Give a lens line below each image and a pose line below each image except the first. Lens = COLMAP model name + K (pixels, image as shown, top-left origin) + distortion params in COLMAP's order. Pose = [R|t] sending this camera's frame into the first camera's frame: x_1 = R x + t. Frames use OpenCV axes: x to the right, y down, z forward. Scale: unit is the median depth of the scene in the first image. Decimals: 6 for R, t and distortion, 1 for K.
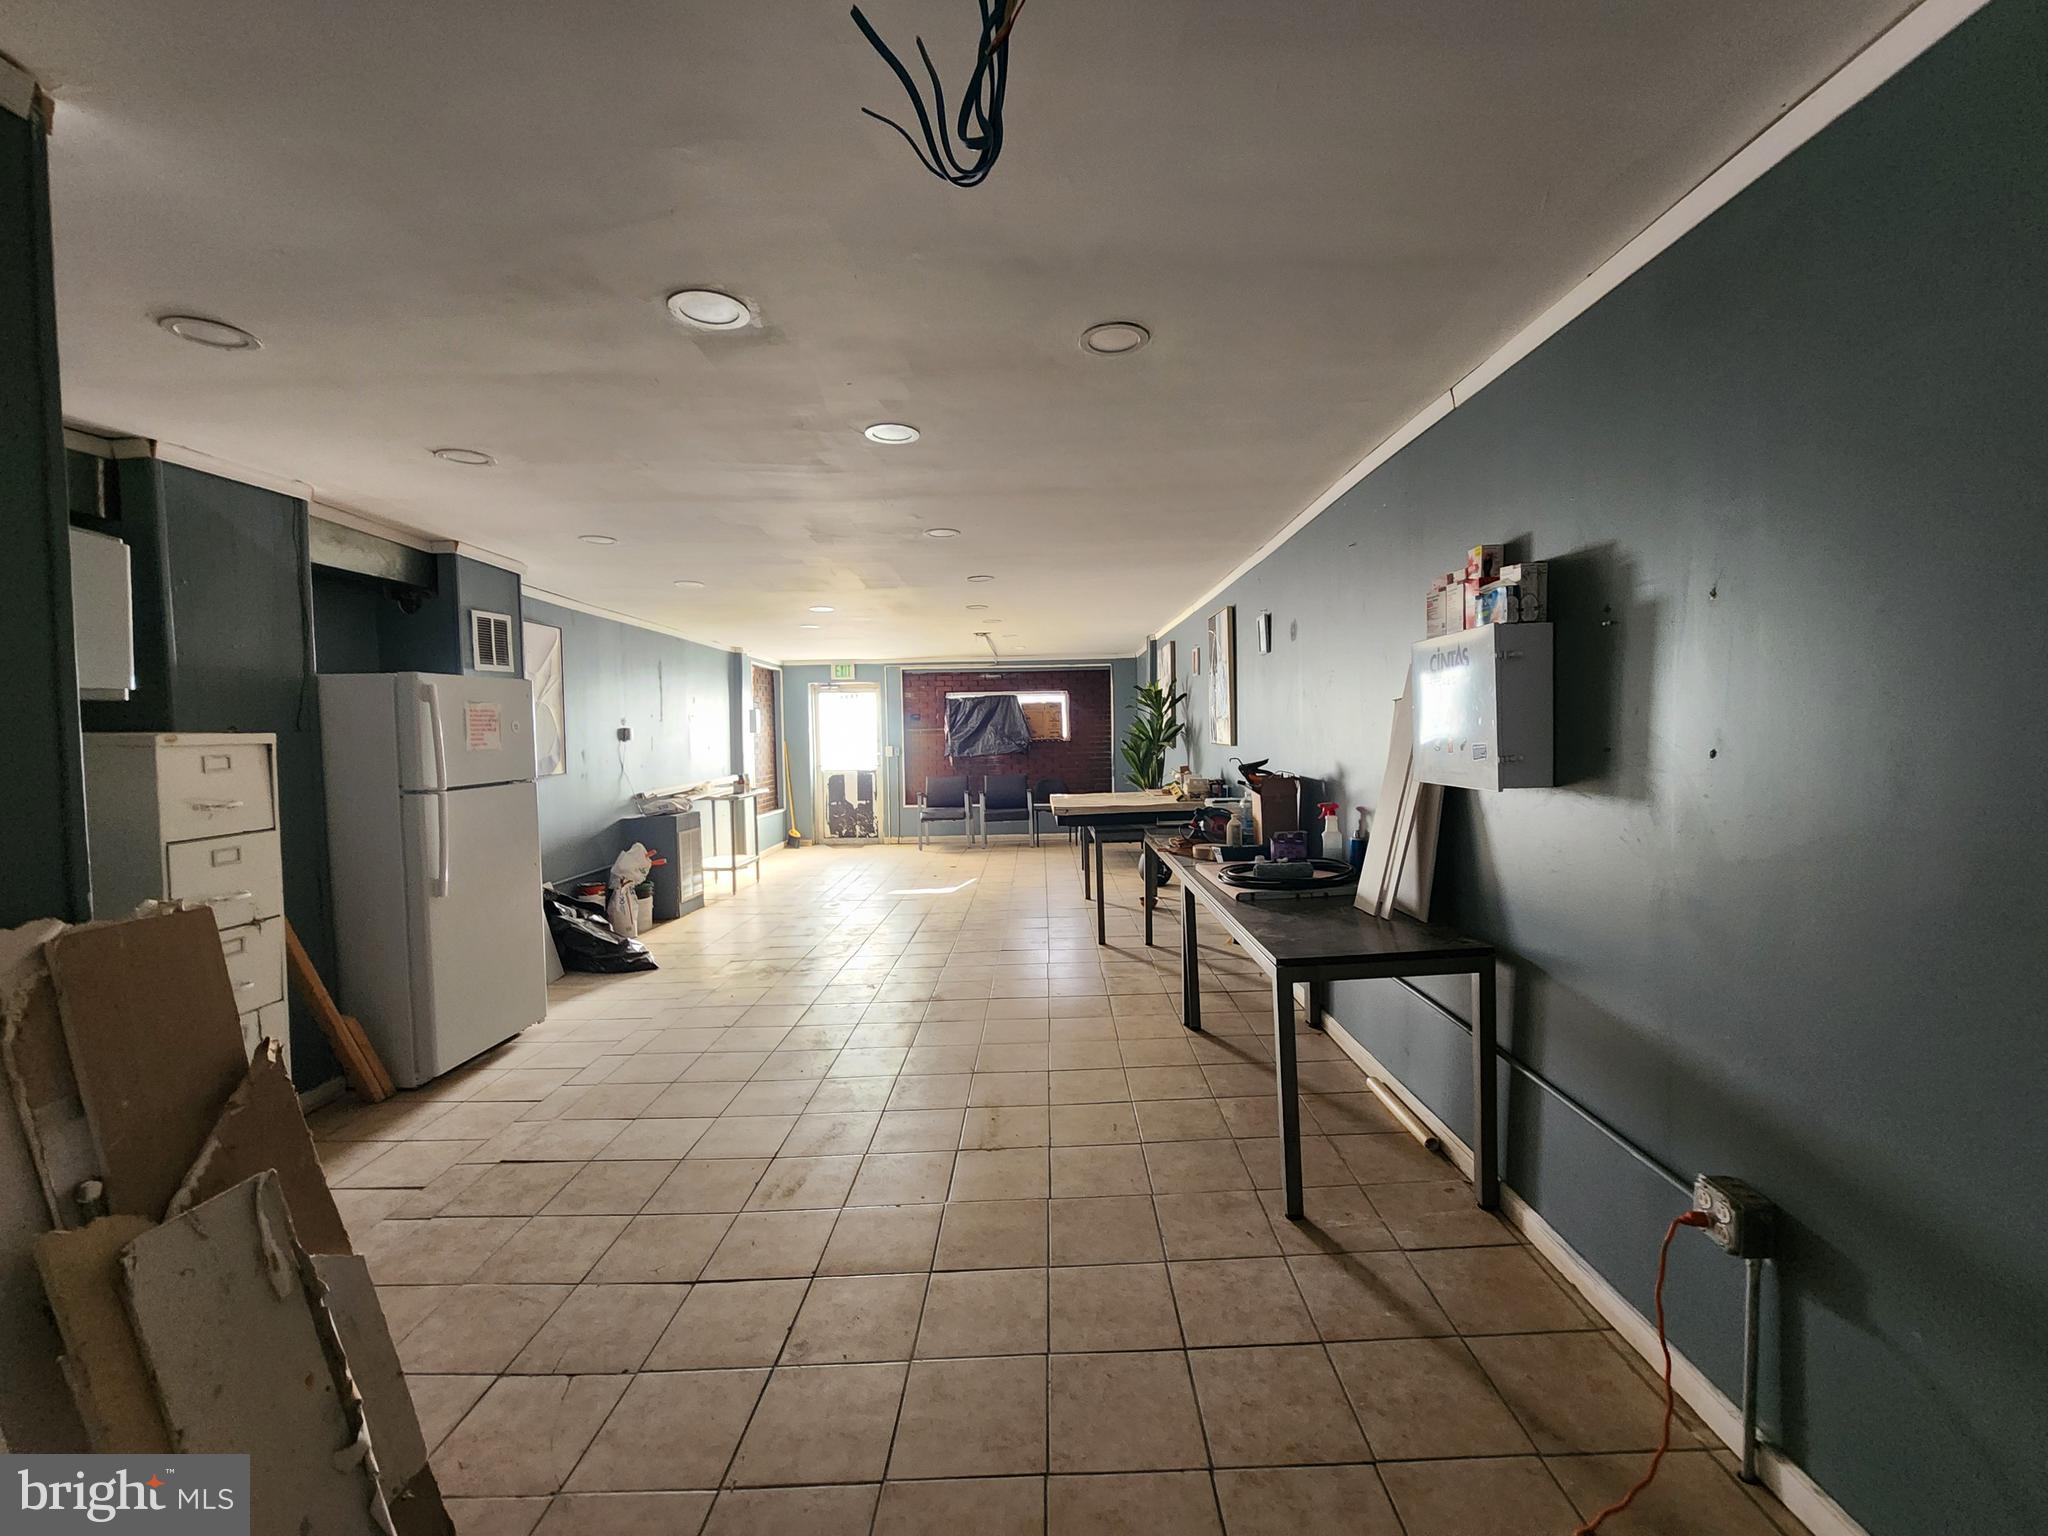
lens RADIAL K [[837.5, 0, 1030.8], [0, 837.5, 771.4], [0, 0, 1]] dist [-0.006979, 0.003749]
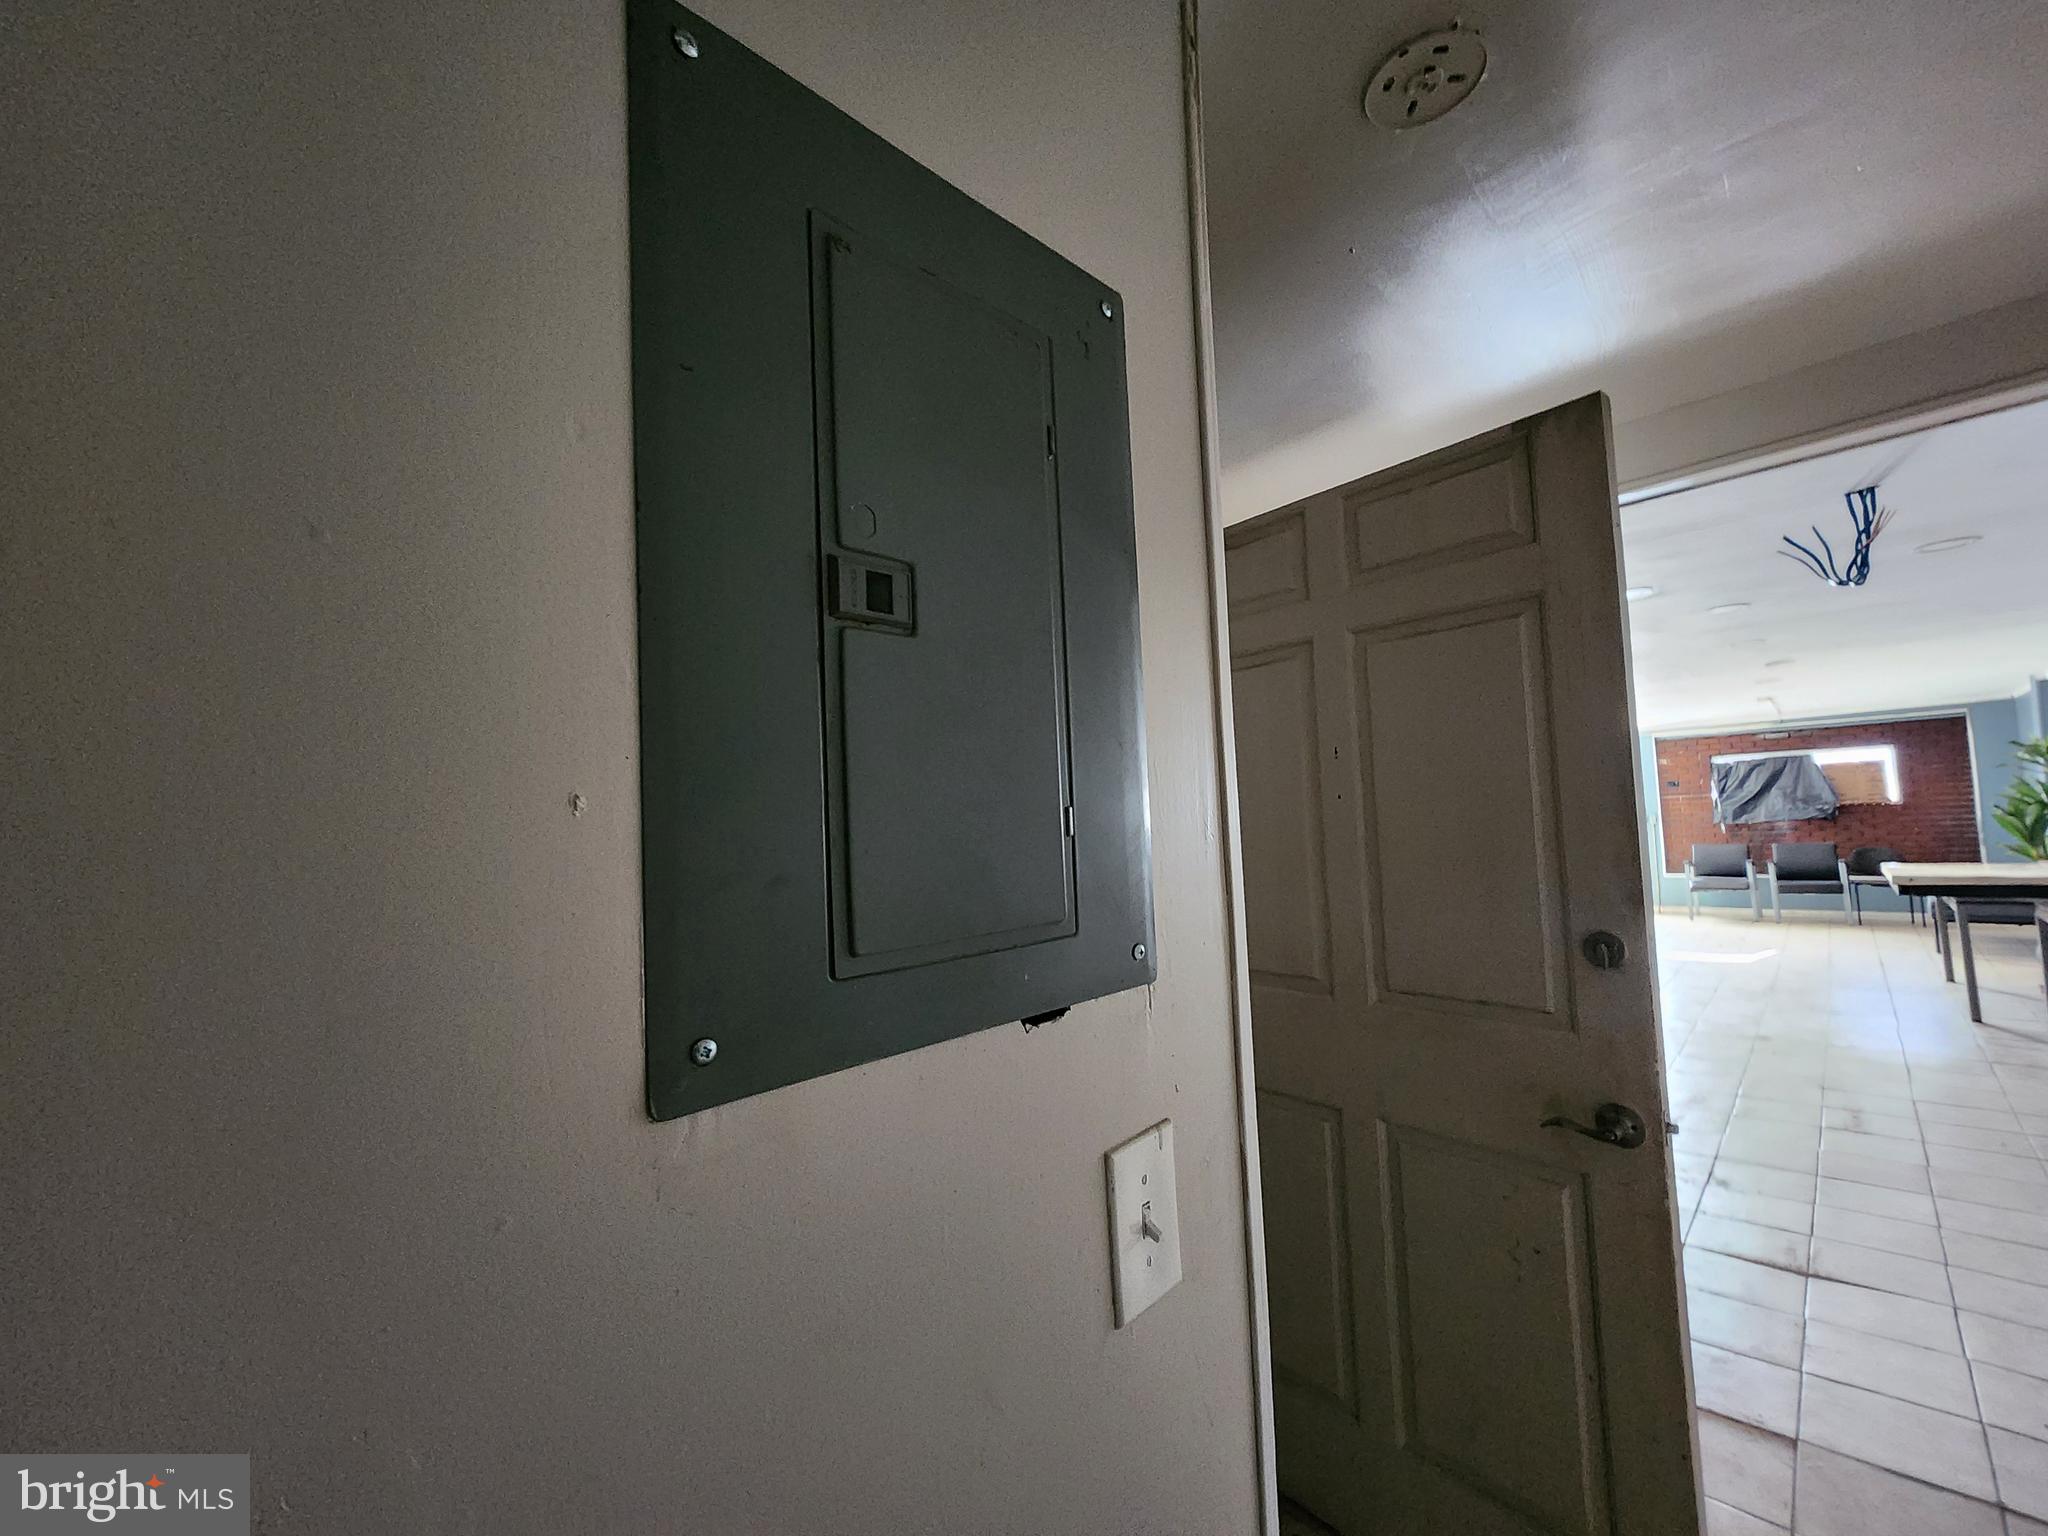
lens RADIAL K [[837.5, 0, 1030.8], [0, 837.5, 771.4], [0, 0, 1]] dist [-0.006979, 0.003749]
pose [[0.729005, -0.054070, -0.682370, -0.019365], [0.000172, 0.996890, -0.078808, -0.002386], [0.684509, 0.057334, 0.726747, -0.239842]]
